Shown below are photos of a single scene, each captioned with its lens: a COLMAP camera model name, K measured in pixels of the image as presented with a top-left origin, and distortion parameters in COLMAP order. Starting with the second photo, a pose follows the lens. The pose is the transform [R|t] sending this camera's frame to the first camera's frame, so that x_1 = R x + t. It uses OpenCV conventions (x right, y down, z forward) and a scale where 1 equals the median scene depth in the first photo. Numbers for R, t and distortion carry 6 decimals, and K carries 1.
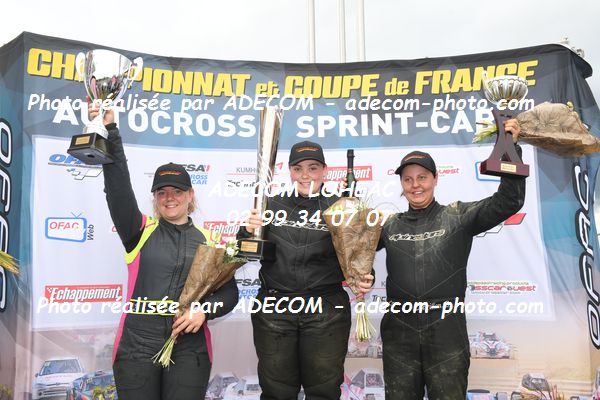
lens RADIAL K [[649.8, 0, 302.7], [0, 649.8, 198.5], [0, 0, 1]] dist [0.092413, 0.026183]
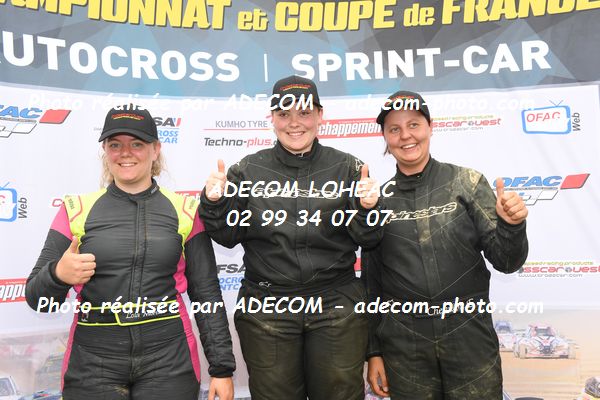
lens RADIAL K [[693.6, 0, 301.0], [0, 693.6, 200.8], [0, 0, 1]] dist [0.087668, 0.015952]
pose [[0.999380, -0.017064, 0.030812, -0.027022], [0.015608, 0.998778, 0.046886, 0.009646], [-0.031574, -0.046376, 0.998425, 0.165168]]
